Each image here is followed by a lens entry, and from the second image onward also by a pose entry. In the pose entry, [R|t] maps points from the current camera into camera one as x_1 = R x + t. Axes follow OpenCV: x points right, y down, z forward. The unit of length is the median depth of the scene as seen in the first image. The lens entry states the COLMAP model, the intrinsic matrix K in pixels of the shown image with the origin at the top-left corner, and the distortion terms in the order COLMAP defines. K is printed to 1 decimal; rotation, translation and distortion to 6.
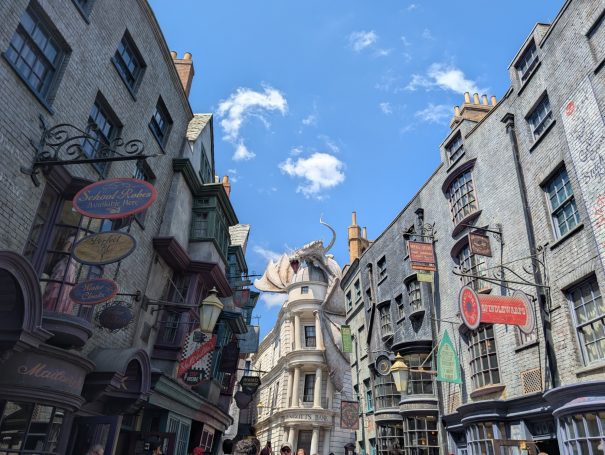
lens RADIAL K [[439.0, 0, 302.5], [0, 439.0, 227.5], [0, 0, 1]] dist [-0.027609, 0.005622]
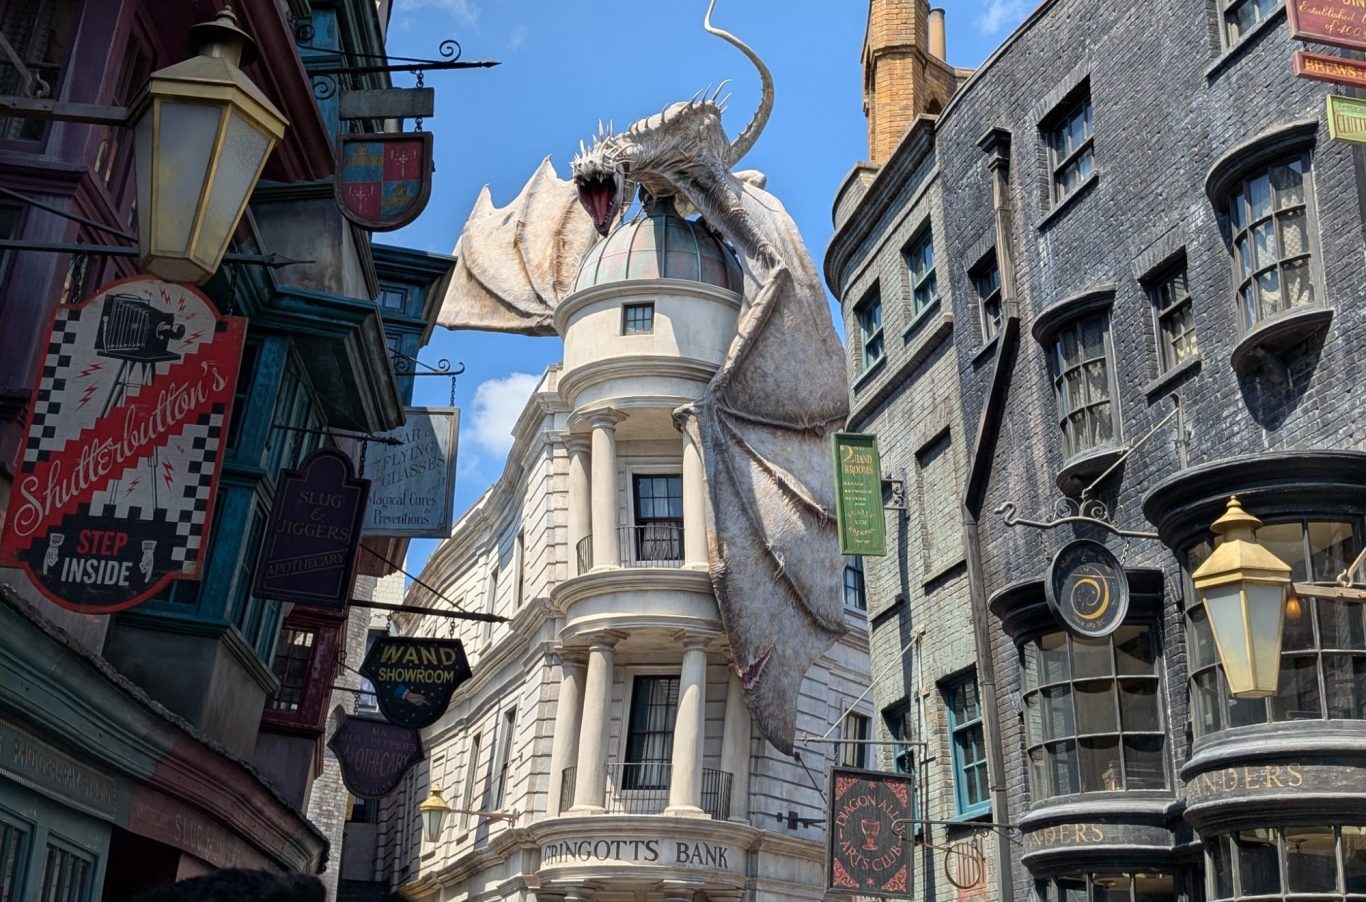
lens RADIAL K [[1717.1, 0, 683.0], [0, 1717.1, 451.0], [0, 0, 1]] dist [0.039785, -0.008584]
pose [[0.997874, 0.023637, 0.060735, -0.027616], [-0.033598, 0.985107, 0.168628, 0.070205], [-0.055844, -0.170310, 0.983807, 0.136293]]
